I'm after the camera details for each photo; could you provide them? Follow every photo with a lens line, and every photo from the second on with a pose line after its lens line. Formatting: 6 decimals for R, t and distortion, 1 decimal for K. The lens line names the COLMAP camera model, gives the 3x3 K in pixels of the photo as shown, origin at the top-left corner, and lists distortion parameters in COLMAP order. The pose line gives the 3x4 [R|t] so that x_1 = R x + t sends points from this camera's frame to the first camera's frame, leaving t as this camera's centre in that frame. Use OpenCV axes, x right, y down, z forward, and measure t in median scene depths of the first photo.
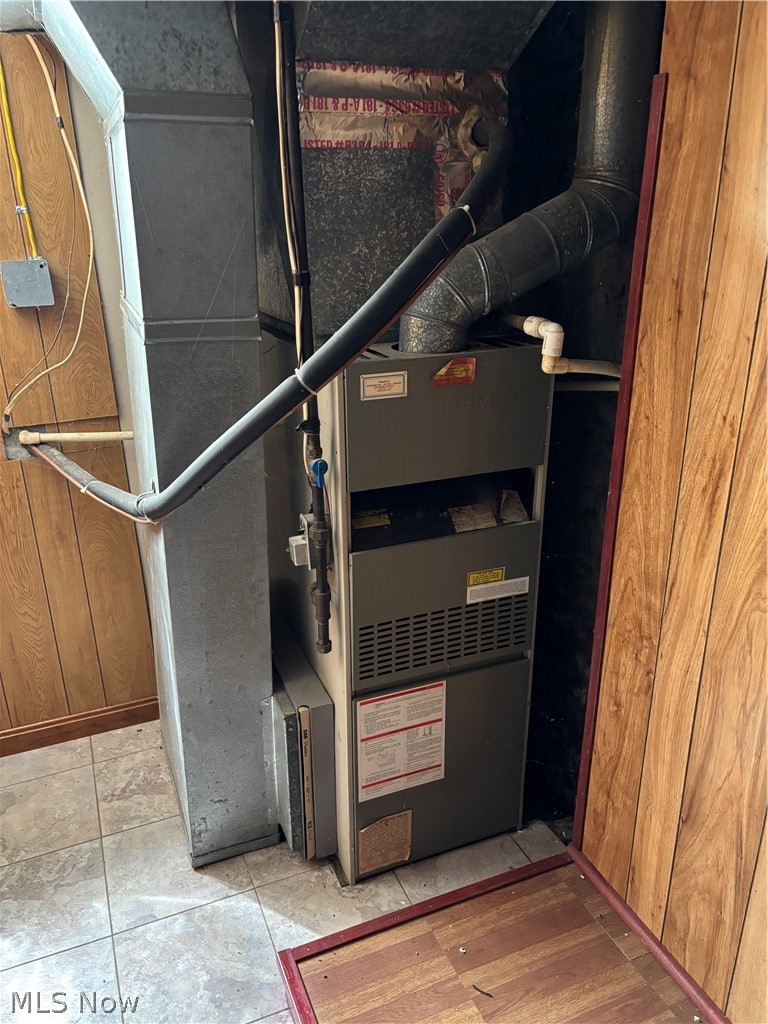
lens RADIAL K [[773.2, 0, 382.9], [0, 773.2, 509.6], [0, 0, 1]] dist [0.037561, -0.036682]
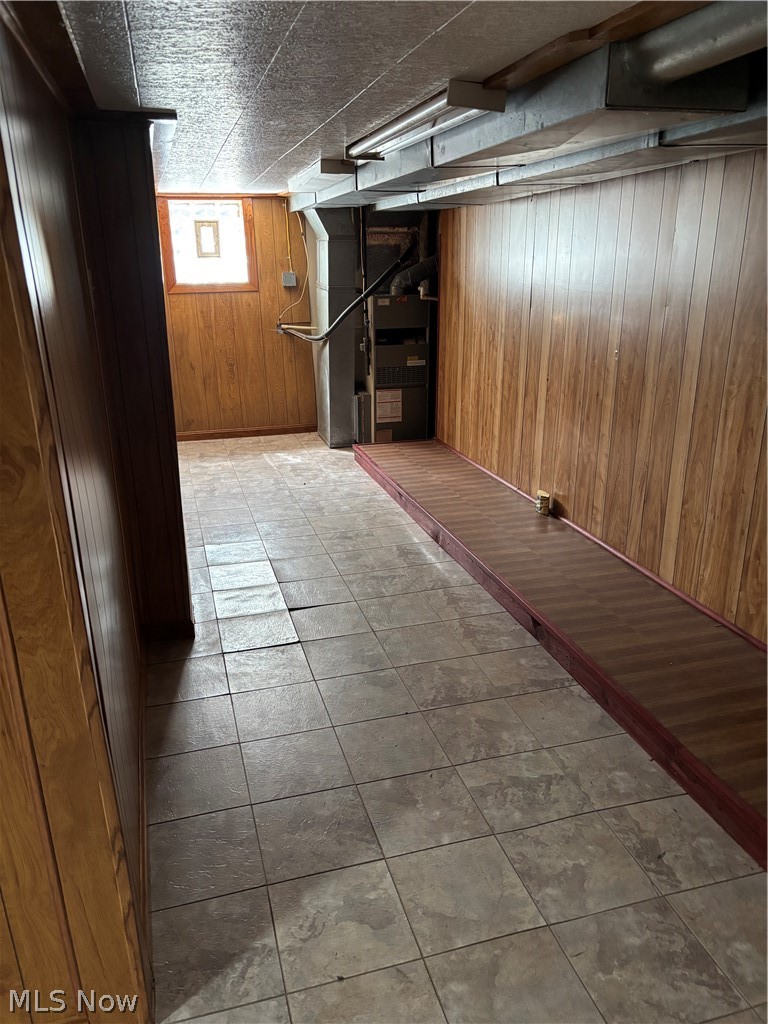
lens RADIAL K [[773.2, 0, 386.7], [0, 773.2, 520.3], [0, 0, 1]] dist [0.037561, -0.036682]
pose [[0.992178, 0.043804, -0.116891, 0.498282], [-0.045036, 0.998954, -0.007915, 0.934078], [0.116422, 0.013118, 0.993113, -2.797361]]
